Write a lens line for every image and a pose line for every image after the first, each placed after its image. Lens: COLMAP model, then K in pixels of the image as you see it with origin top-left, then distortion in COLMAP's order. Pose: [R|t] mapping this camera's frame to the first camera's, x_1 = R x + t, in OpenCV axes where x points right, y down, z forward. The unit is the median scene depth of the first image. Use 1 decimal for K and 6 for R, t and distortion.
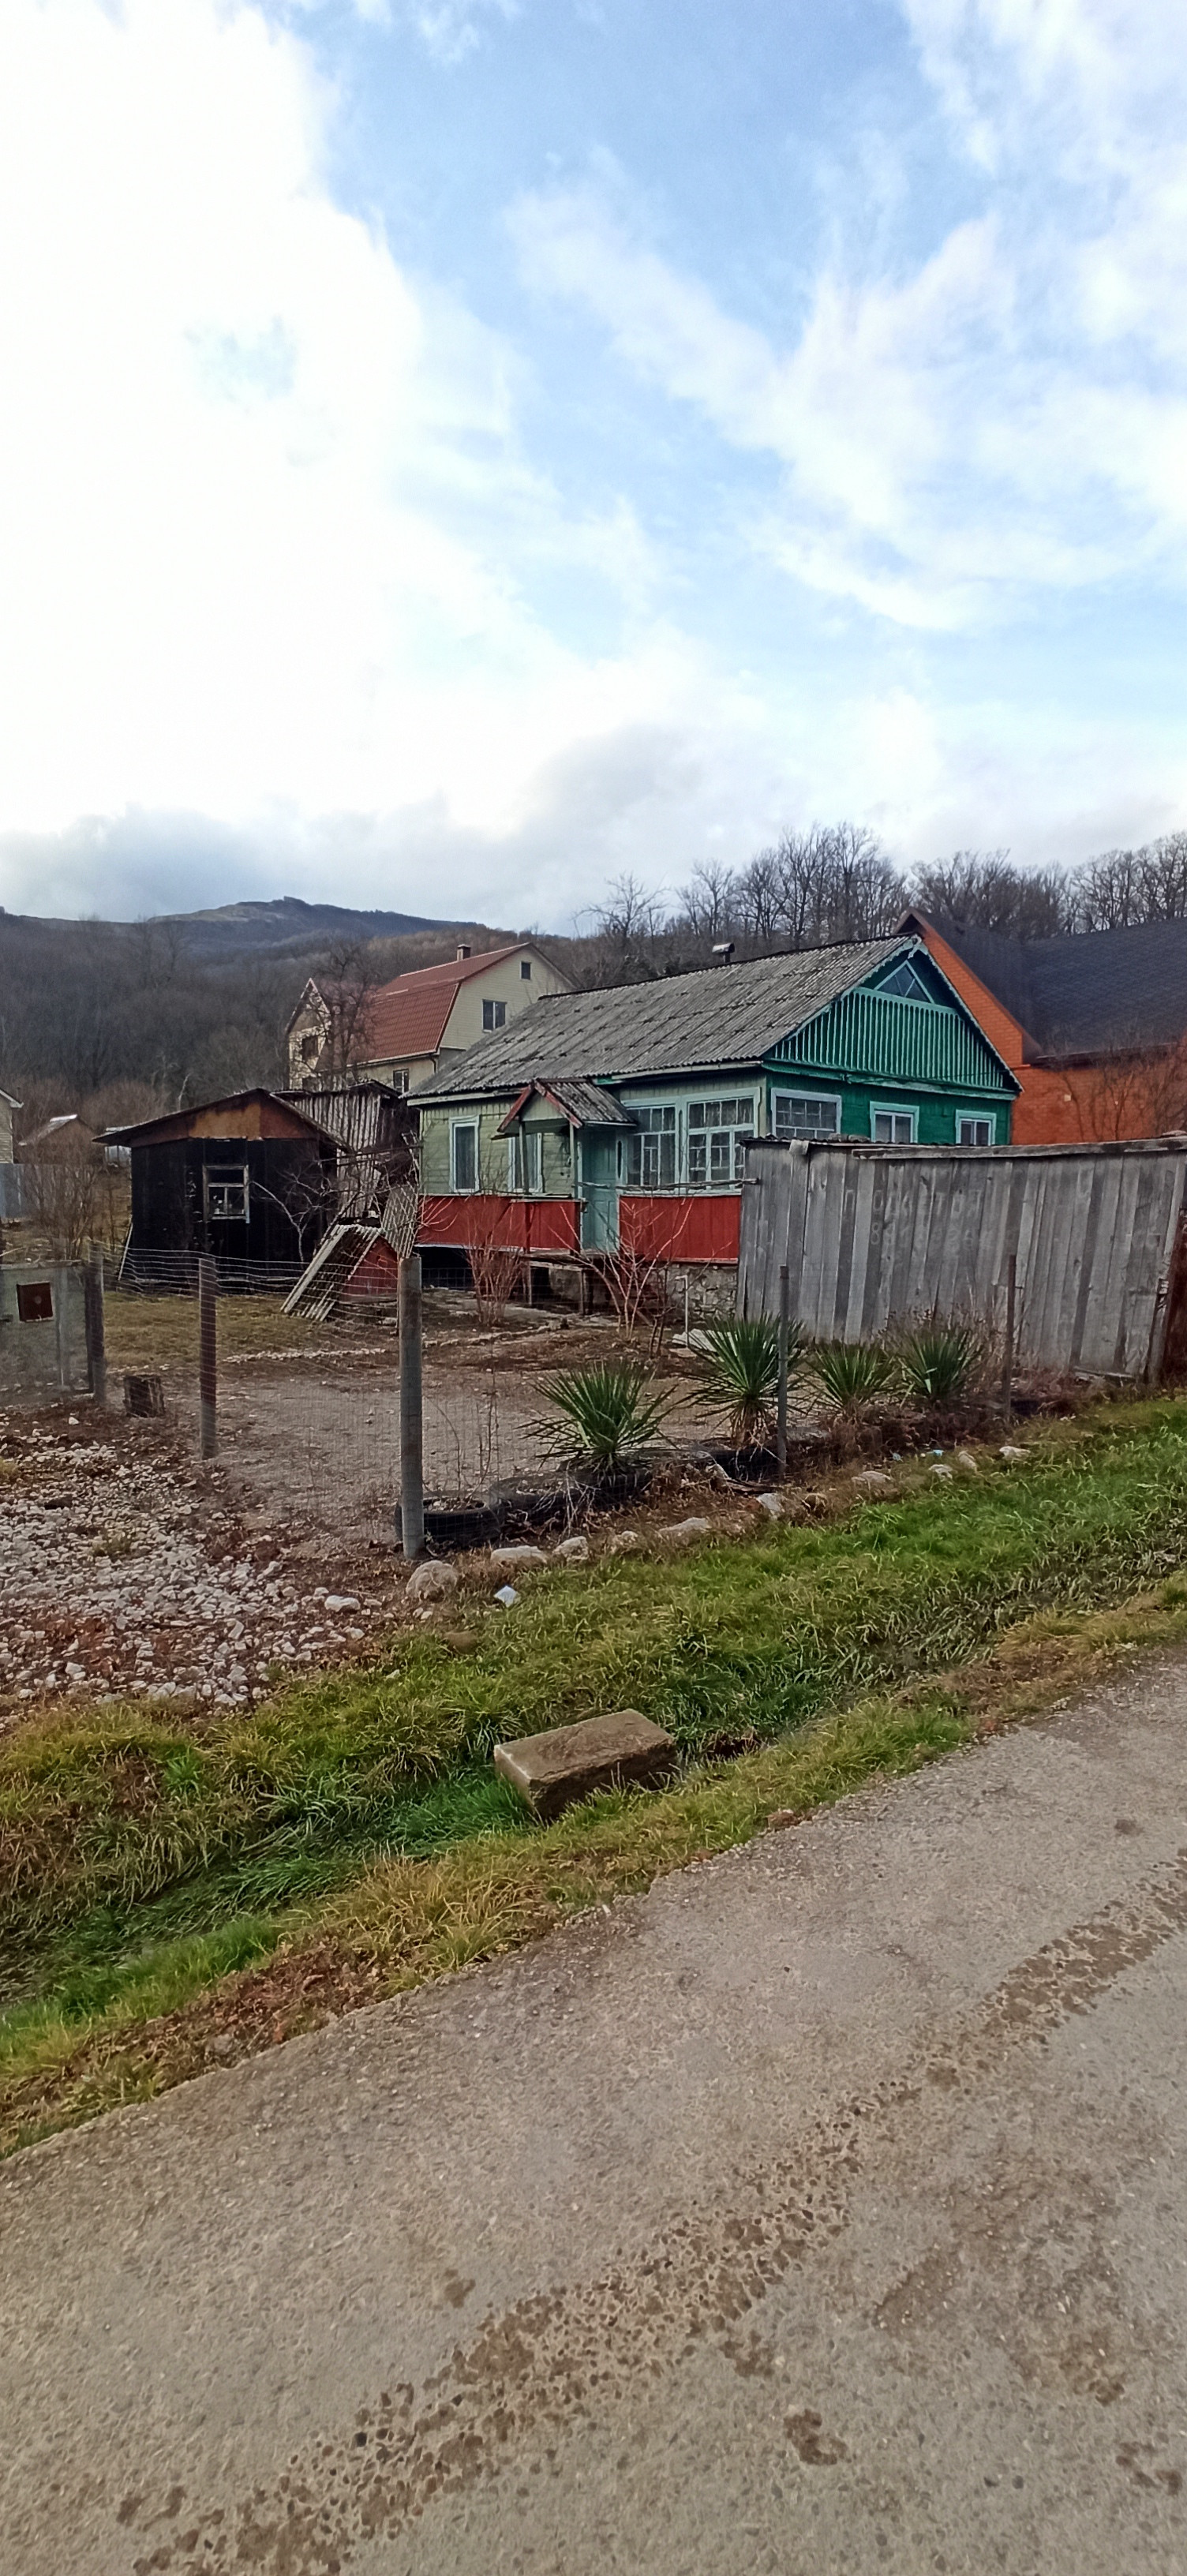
lens RADIAL K [[1211.8, 0, 593.5], [0, 1211.8, 1288.0], [0, 0, 1]] dist [-0.072964, 0.000001]
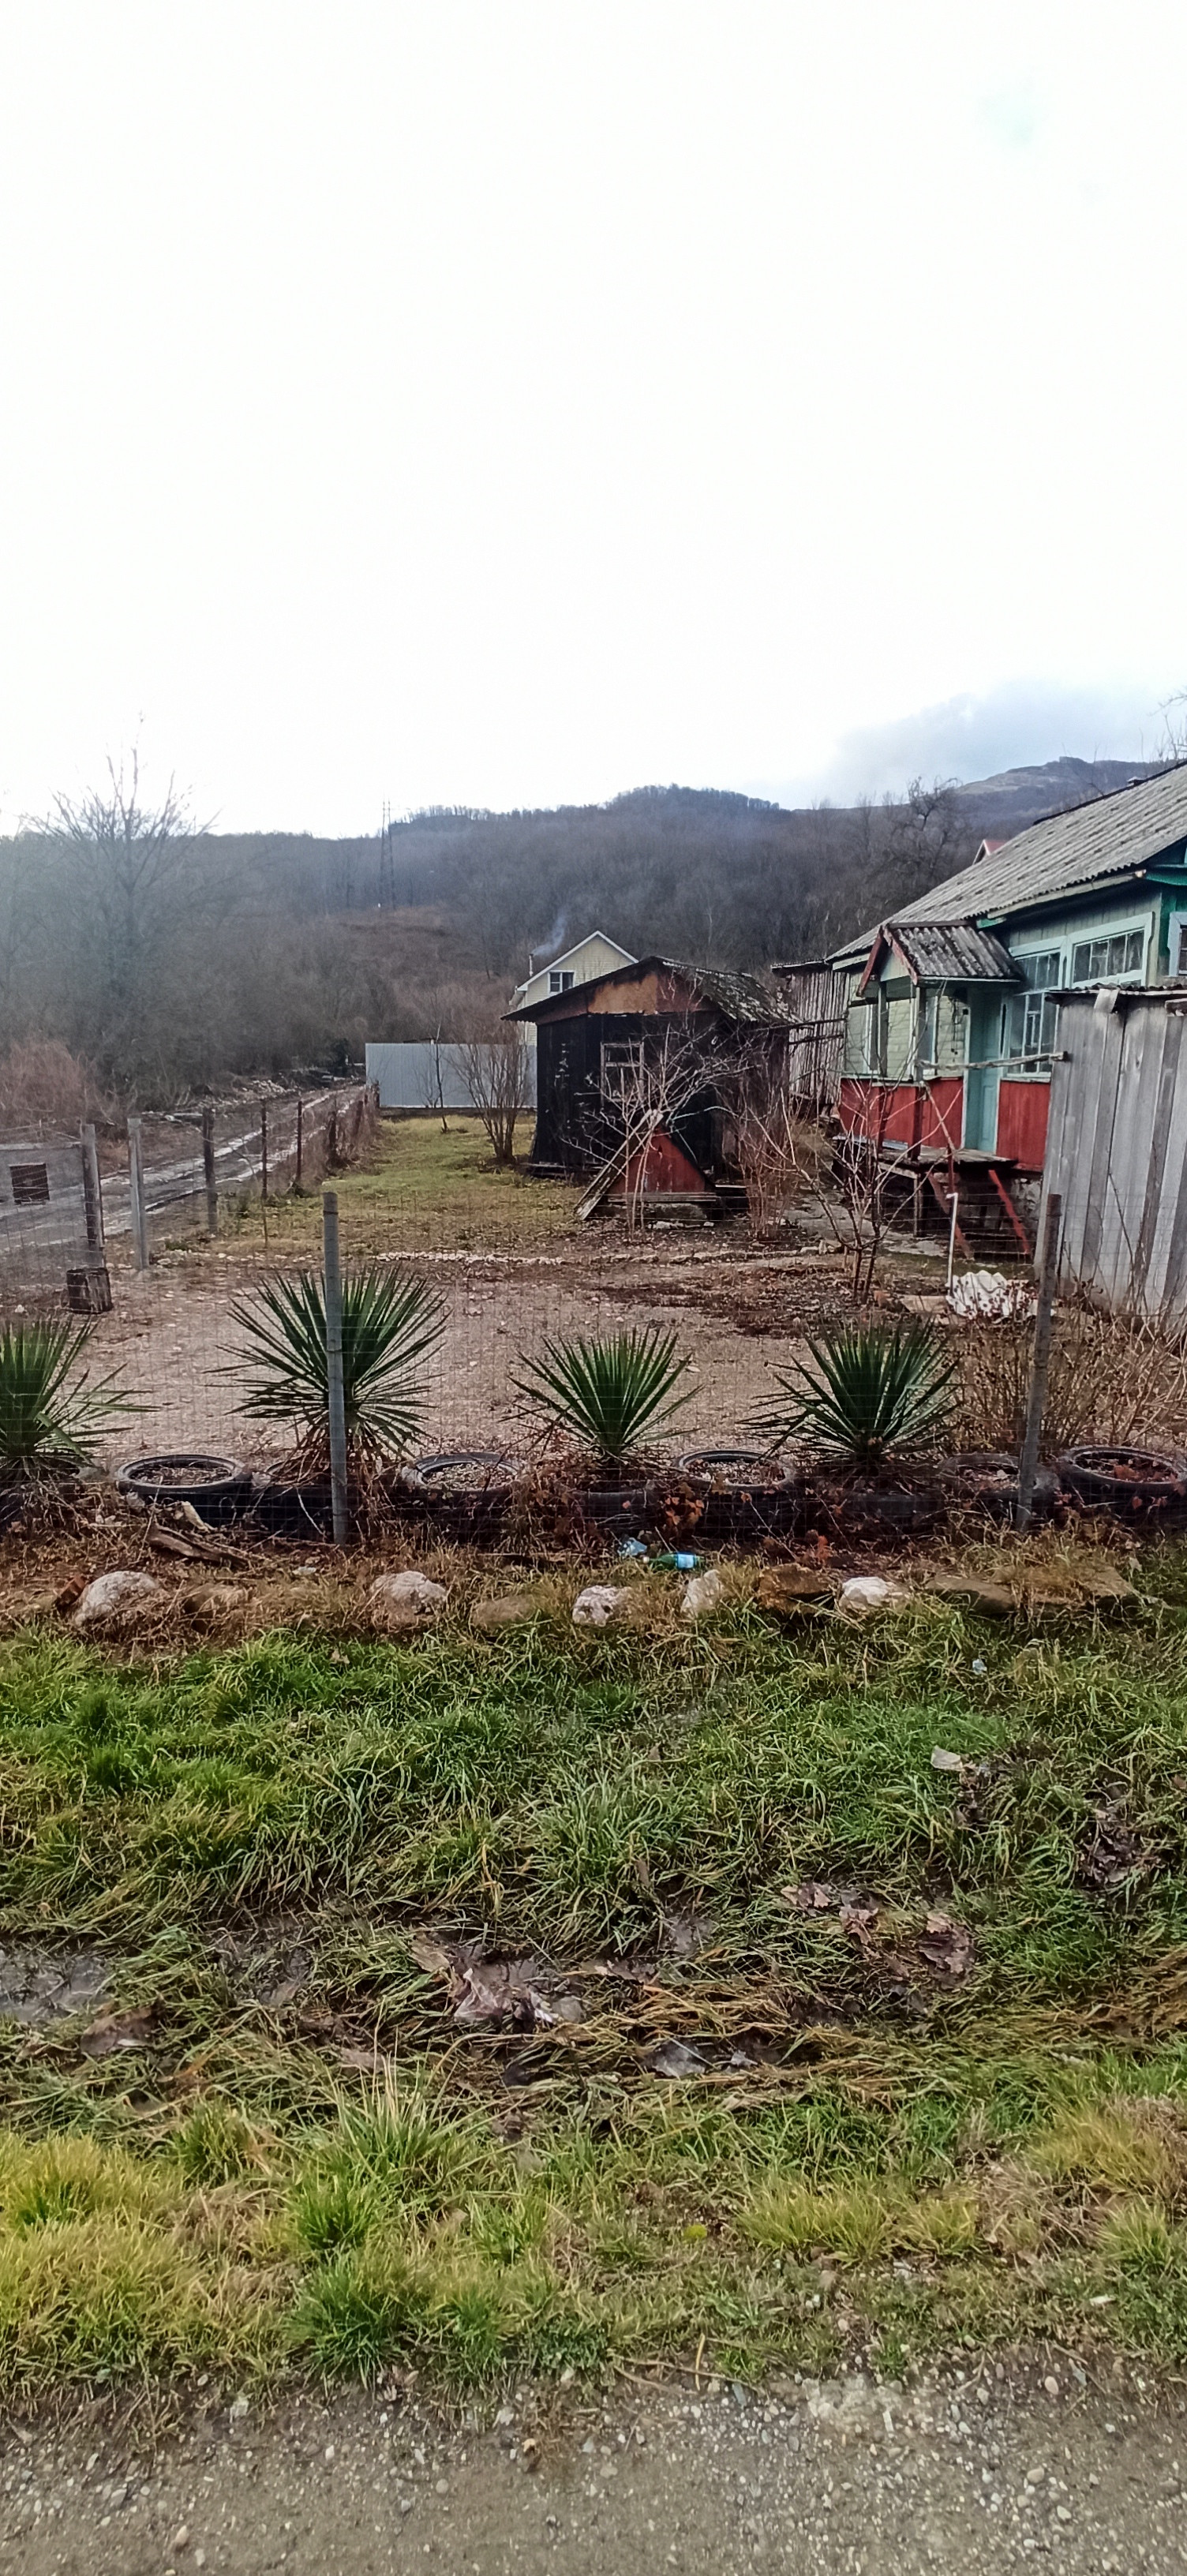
lens RADIAL K [[1176.5, 0, 593.5], [0, 1176.5, 1288.0], [0, 0, 1]] dist [-0.019805, 0.000039]
pose [[0.825417, 0.104535, -0.554760, 0.231350], [-0.048455, 0.992198, 0.114867, -0.019083], [0.562439, -0.067933, 0.824043, 0.255016]]
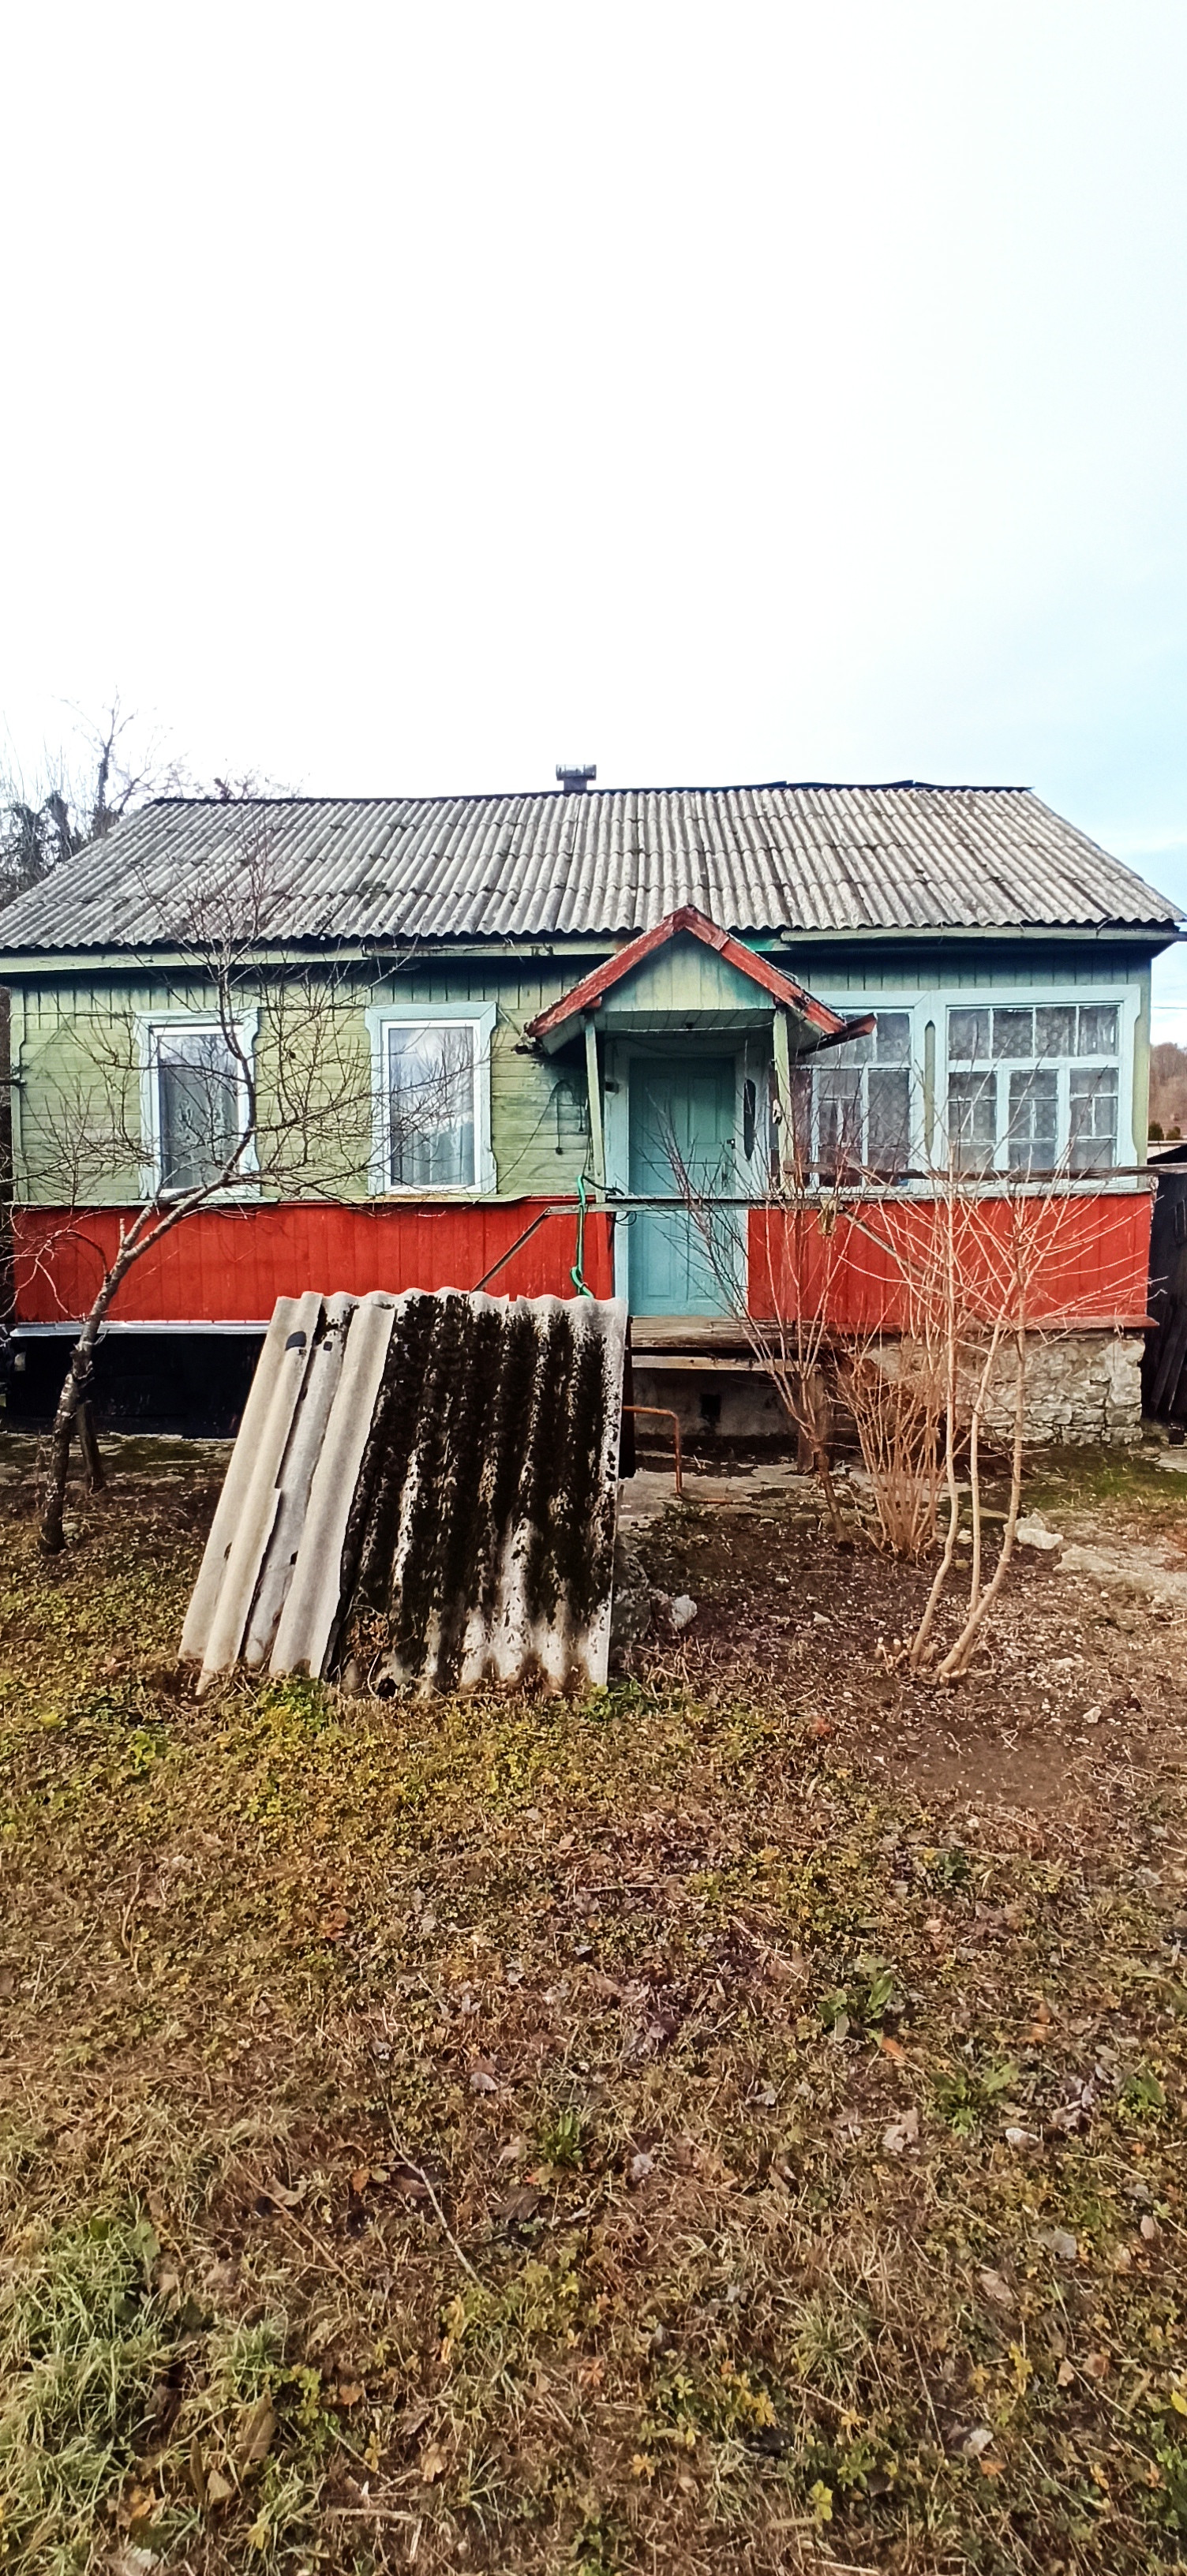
lens RADIAL K [[1176.5, 0, 593.5], [0, 1176.5, 1288.0], [0, 0, 1]] dist [-0.019805, 0.000039]
pose [[0.703649, -0.050168, 0.708775, -0.345313], [0.065561, 0.997833, 0.005540, -0.049011], [-0.707517, 0.042570, 0.705413, 0.732151]]
